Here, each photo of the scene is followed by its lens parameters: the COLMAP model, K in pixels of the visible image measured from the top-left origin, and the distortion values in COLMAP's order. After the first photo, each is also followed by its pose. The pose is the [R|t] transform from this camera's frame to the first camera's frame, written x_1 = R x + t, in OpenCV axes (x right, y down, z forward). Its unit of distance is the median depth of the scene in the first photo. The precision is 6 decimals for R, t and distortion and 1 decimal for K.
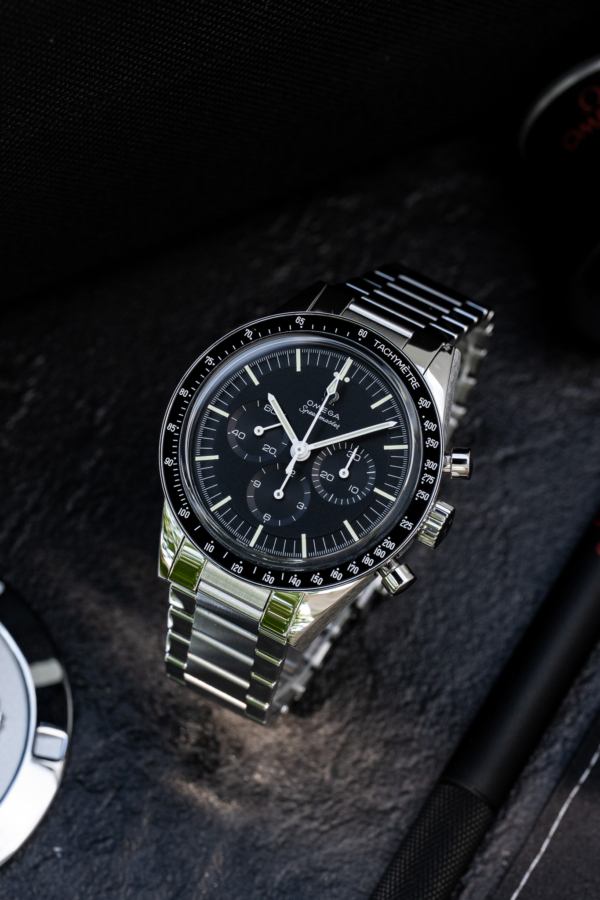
lens RADIAL K [[4124.7, 0, 300.0], [0, 4124.7, 450.0], [0, 0, 1]] dist [0.314352, 4.836324]
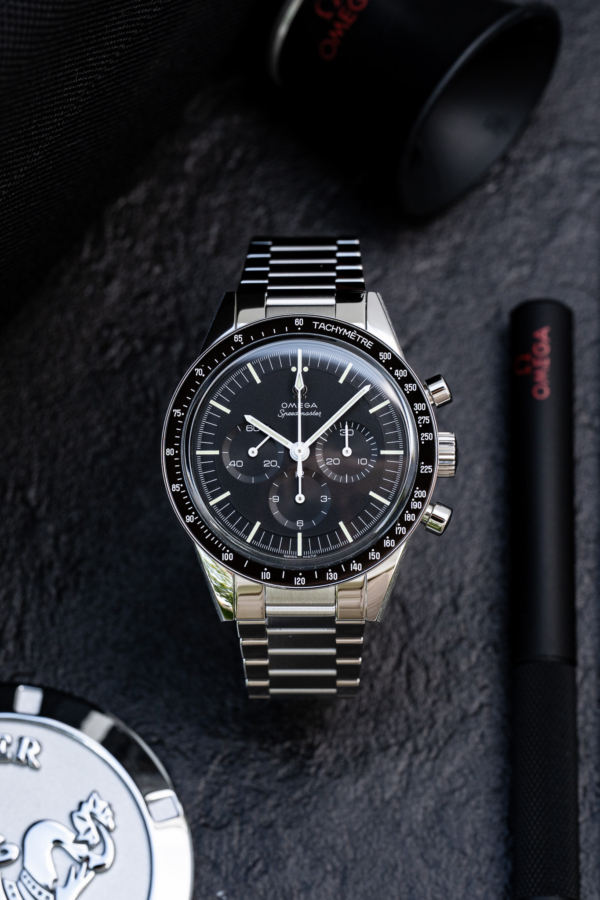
lens RADIAL K [[4124.7, 0, 300.0], [0, 4124.7, 450.0], [0, 0, 1]] dist [0.314352, 4.836324]
pose [[0.876566, -0.455917, 0.154179, -0.158471], [0.441782, 0.889319, 0.118072, -0.121708], [-0.190945, -0.035385, 0.980963, -0.012888]]
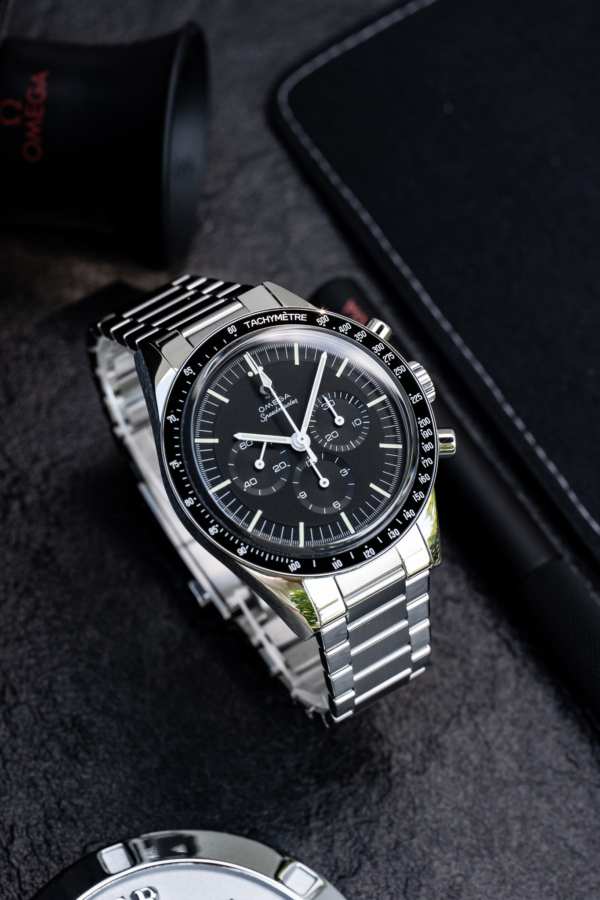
lens RADIAL K [[4124.7, 0, 300.0], [0, 4124.7, 450.0], [0, 0, 1]] dist [0.314352, 4.836324]
pose [[0.464905, -0.758948, 0.455918, -0.462526], [0.775292, 0.597647, 0.204303, -0.205132], [-0.427533, 0.258488, 0.866256, 0.122351]]
